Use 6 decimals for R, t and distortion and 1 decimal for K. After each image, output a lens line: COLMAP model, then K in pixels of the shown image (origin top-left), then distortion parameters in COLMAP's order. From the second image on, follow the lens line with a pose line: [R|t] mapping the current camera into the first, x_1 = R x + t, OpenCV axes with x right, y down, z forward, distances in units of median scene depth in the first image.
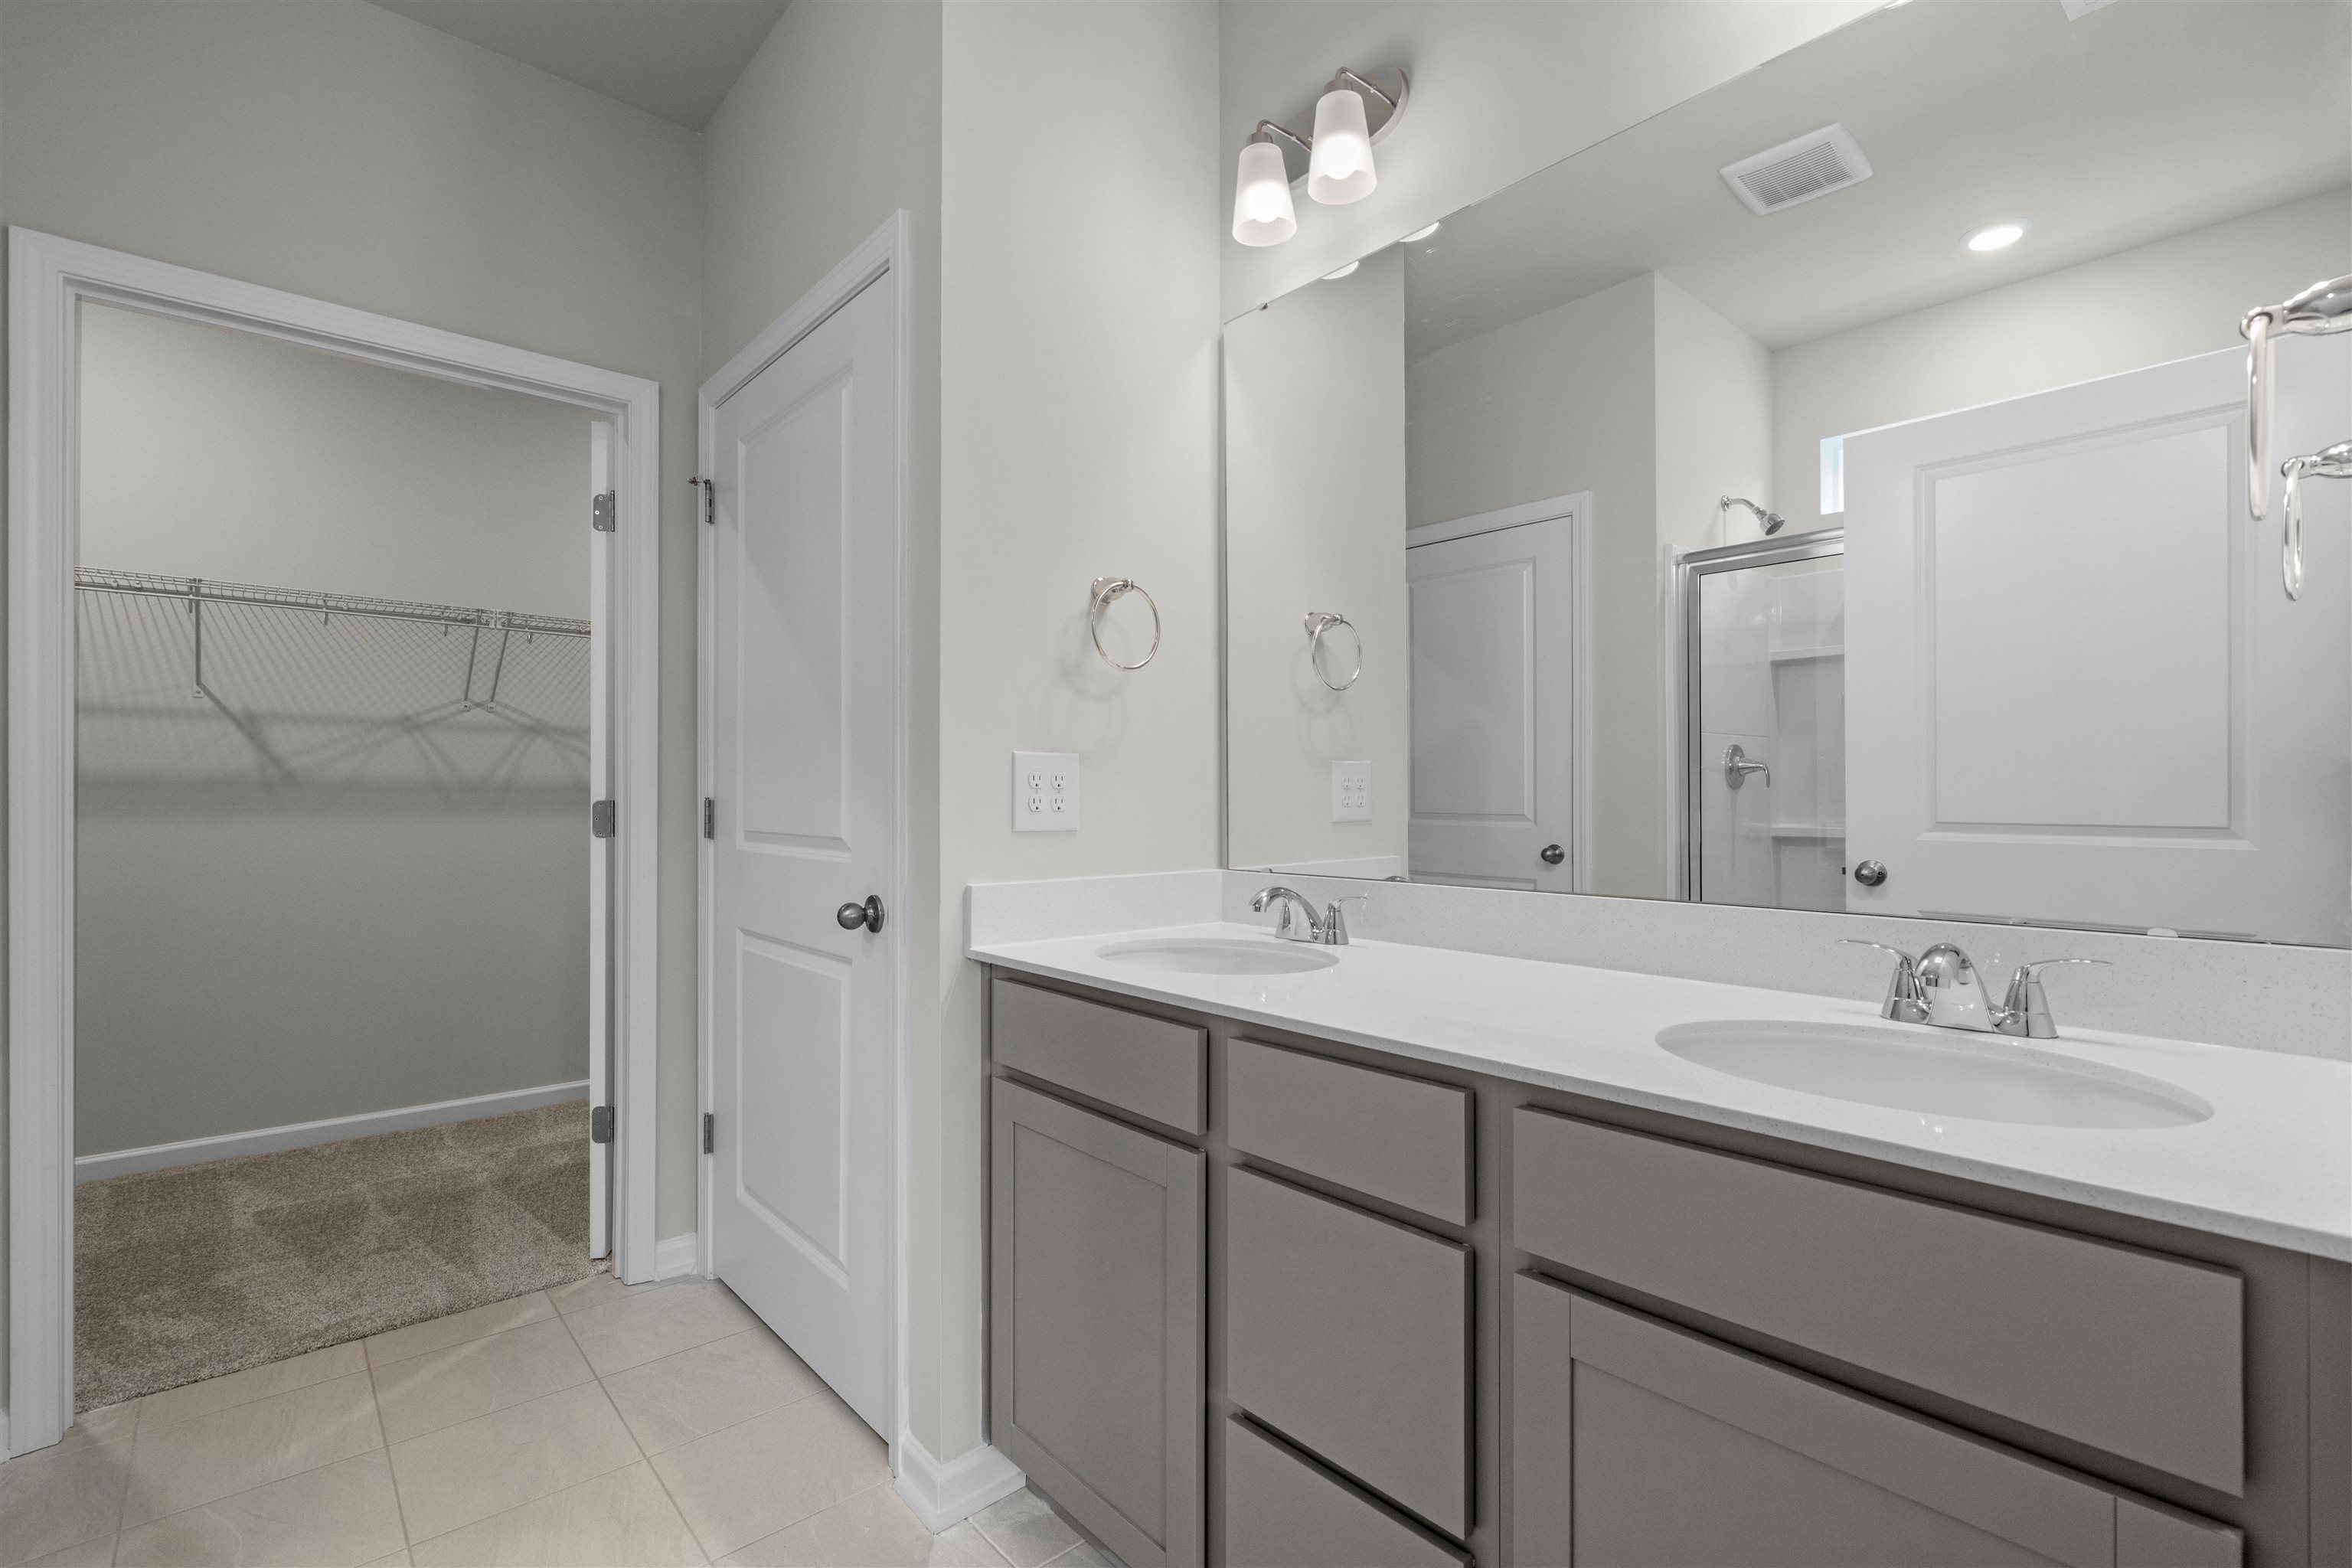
lens RADIAL K [[1082.8, 0, 1165.9], [0, 1082.8, 786.5], [0, 0, 1]] dist [-0.000181, 0.000254]
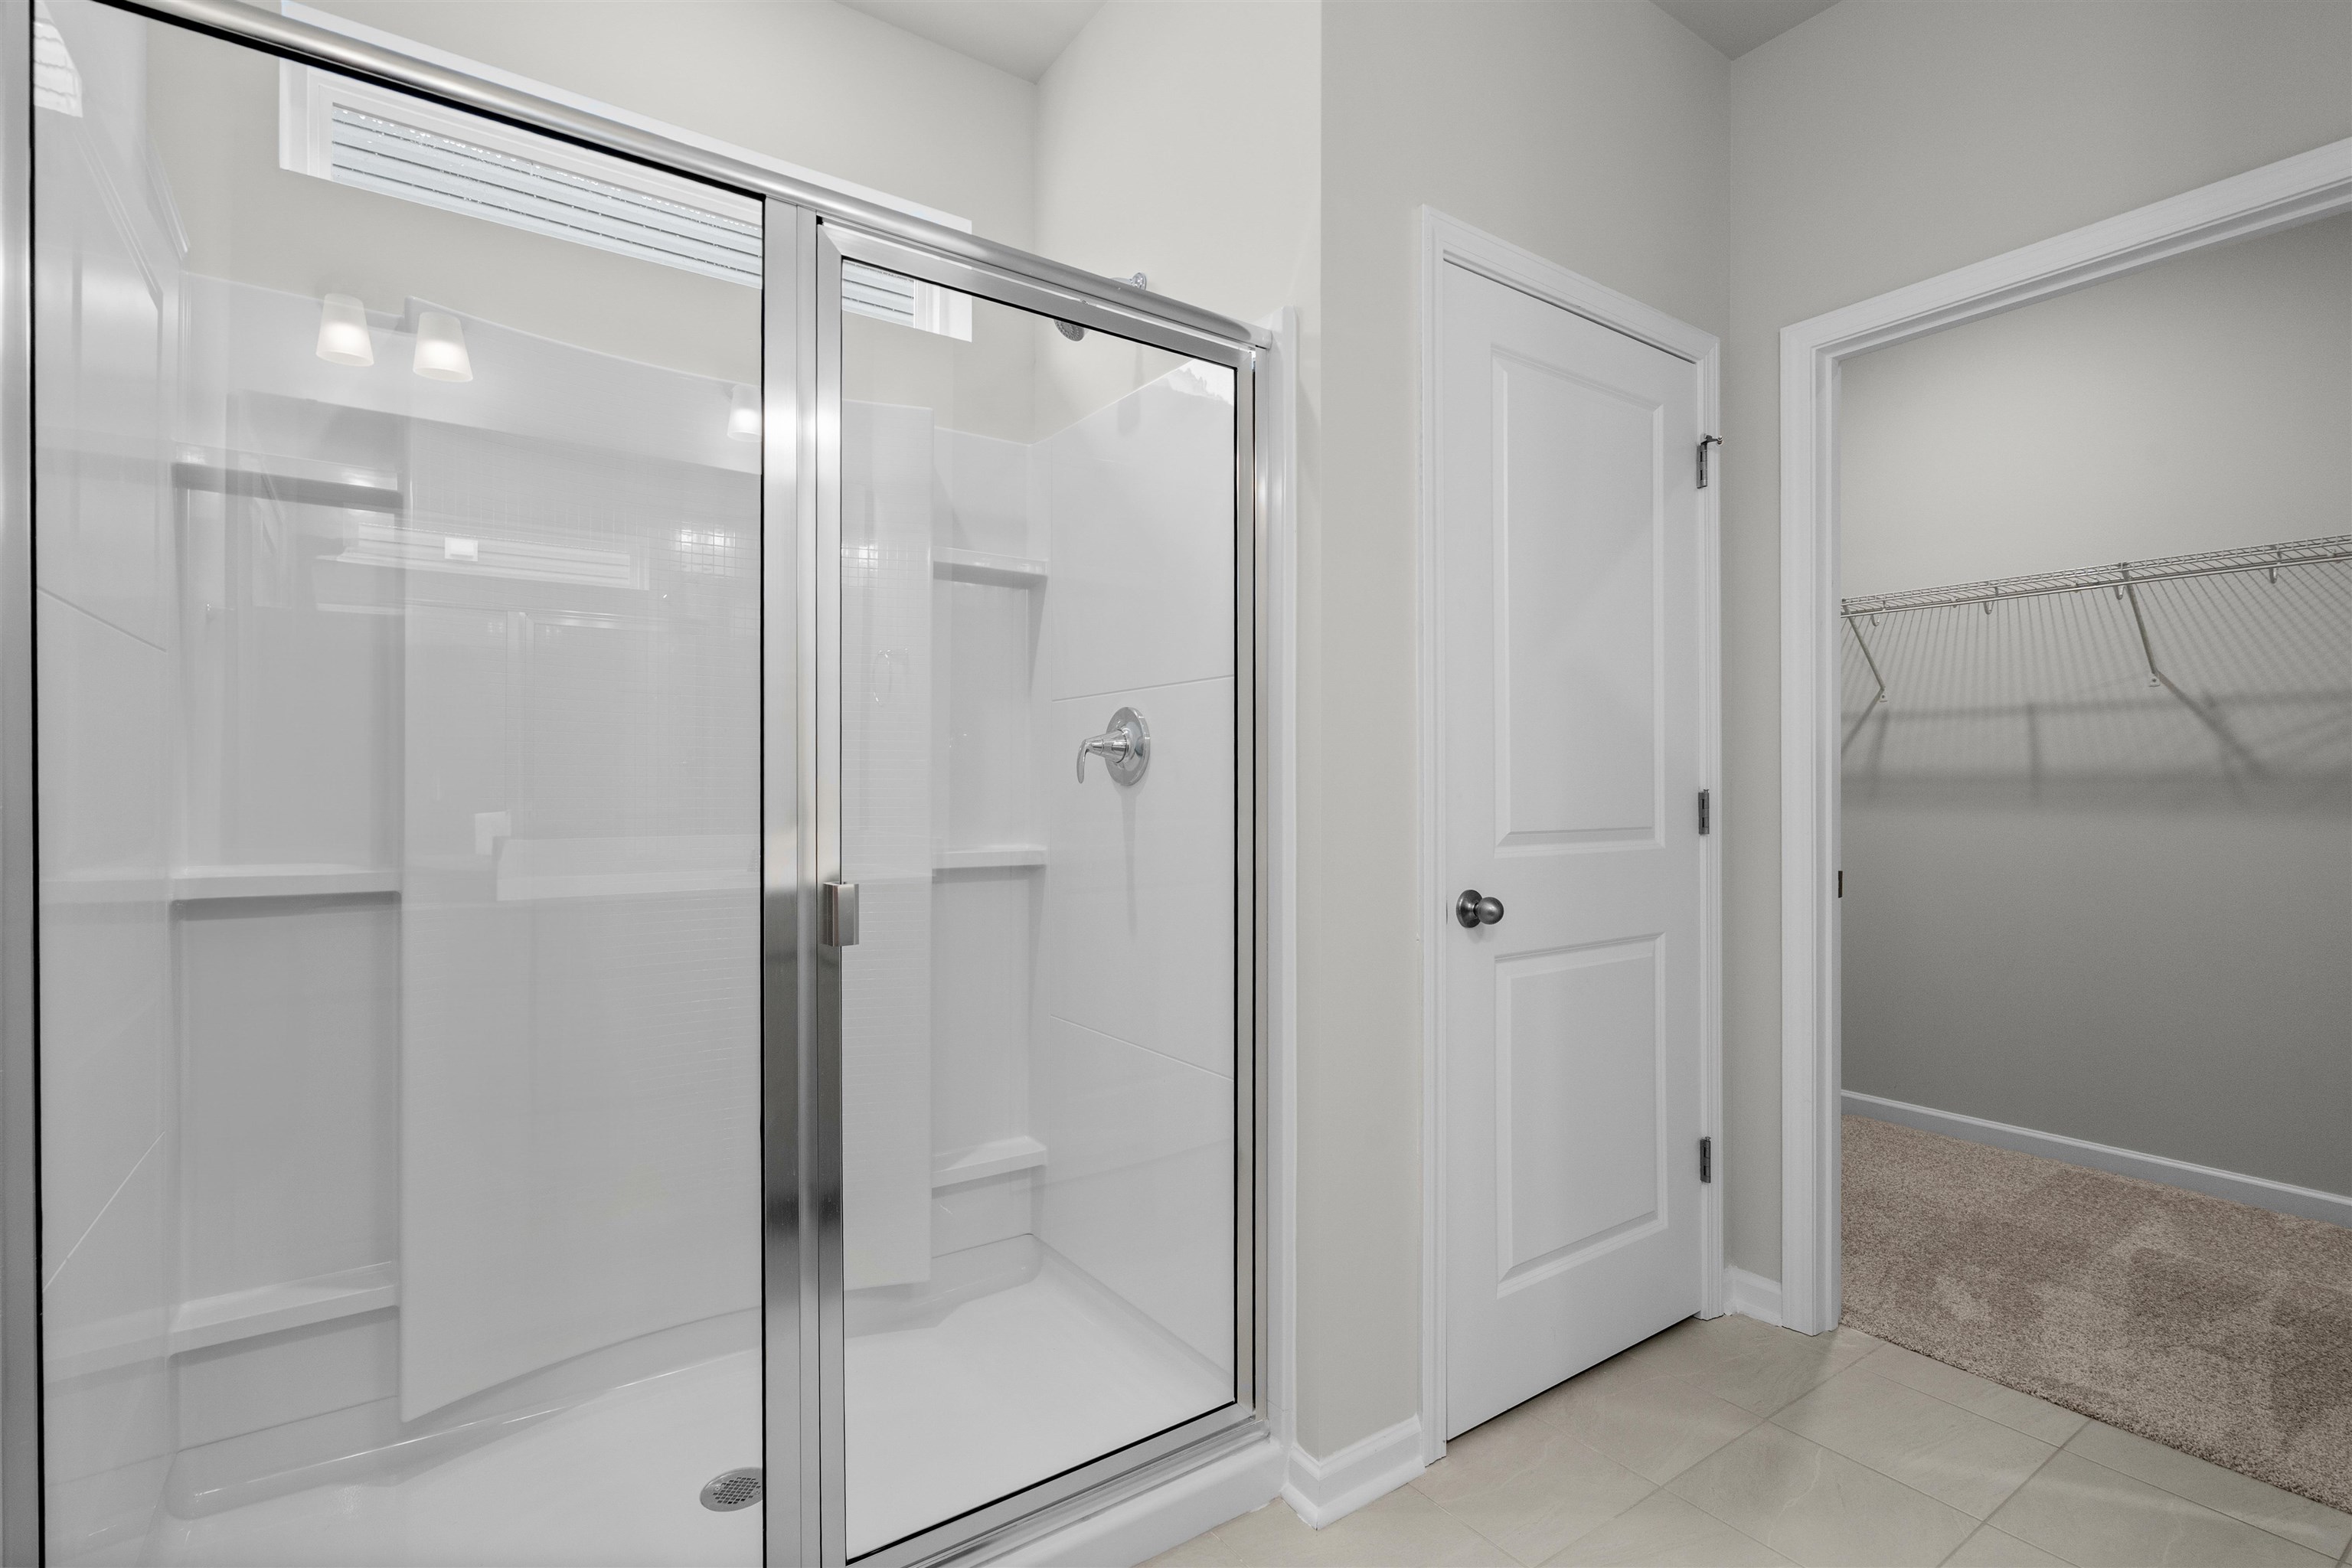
lens RADIAL K [[1082.8, 0, 1166.0], [0, 1082.8, 797.7], [0, 0, 1]] dist [-0.000181, 0.000254]
pose [[-0.111092, 0.003590, -0.993804, 0.165534], [0.008334, 0.999962, 0.002681, 0.005965], [0.993775, -0.007985, -0.111118, 0.310535]]
